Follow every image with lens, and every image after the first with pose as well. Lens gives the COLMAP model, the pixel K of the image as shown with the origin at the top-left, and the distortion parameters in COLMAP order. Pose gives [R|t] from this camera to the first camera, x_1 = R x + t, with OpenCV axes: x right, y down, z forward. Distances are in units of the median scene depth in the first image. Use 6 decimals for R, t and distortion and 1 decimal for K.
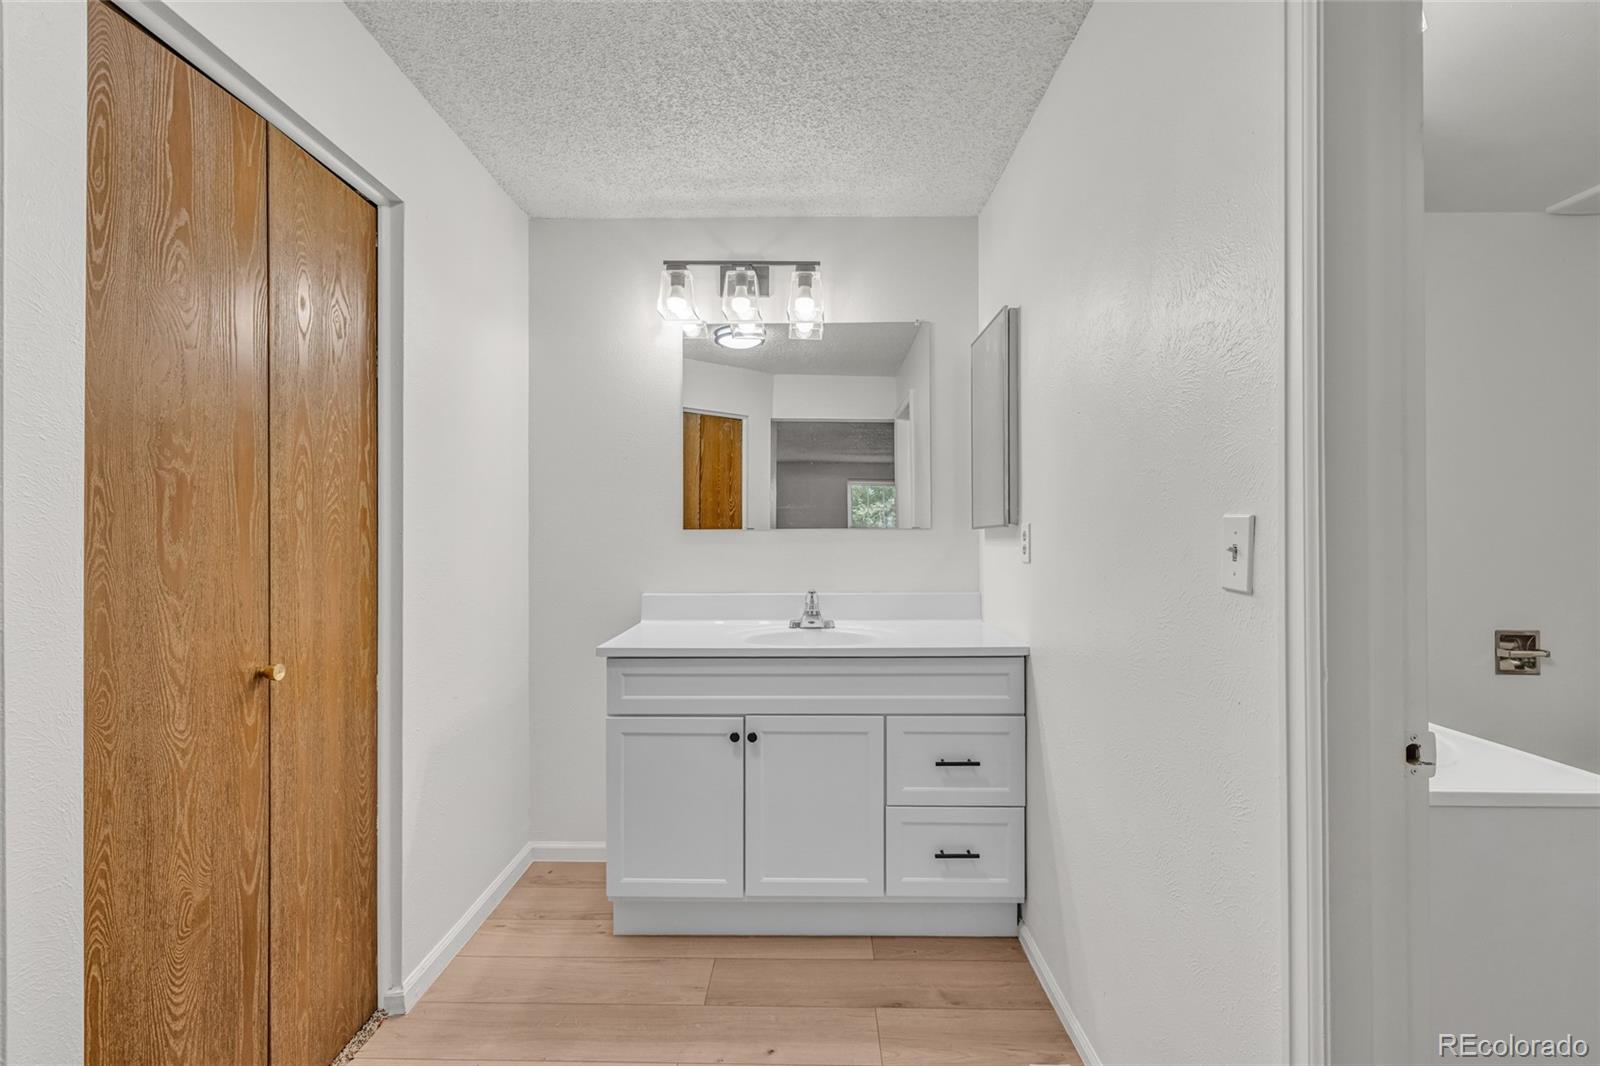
lens RADIAL K [[687.3, 0, 807.0], [0, 687.3, 530.0], [0, 0, 1]] dist [0.001563, -0.000149]
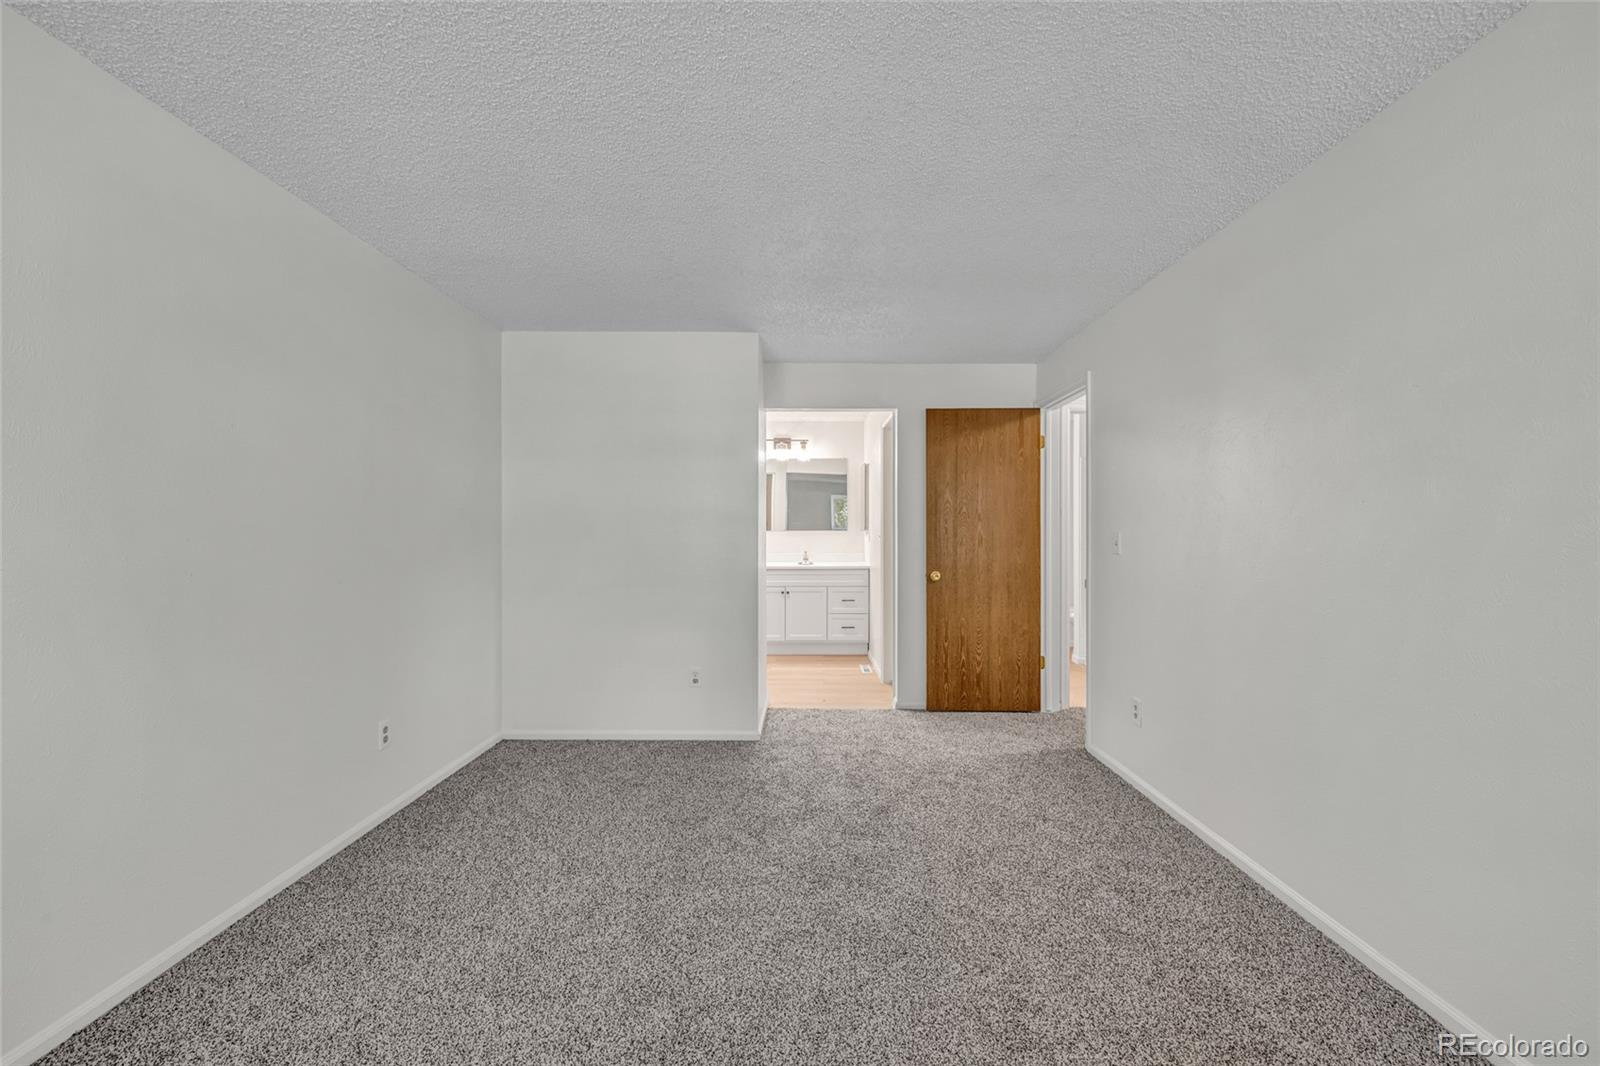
lens RADIAL K [[687.3, 0, 807.0], [0, 687.3, 530.0], [0, 0, 1]] dist [0.001563, -0.000149]
pose [[0.999983, 0.000095, 0.005833, -0.004586], [-0.000099, 1.000000, 0.000781, -0.009105], [-0.005832, -0.000781, 0.999983, -2.269677]]
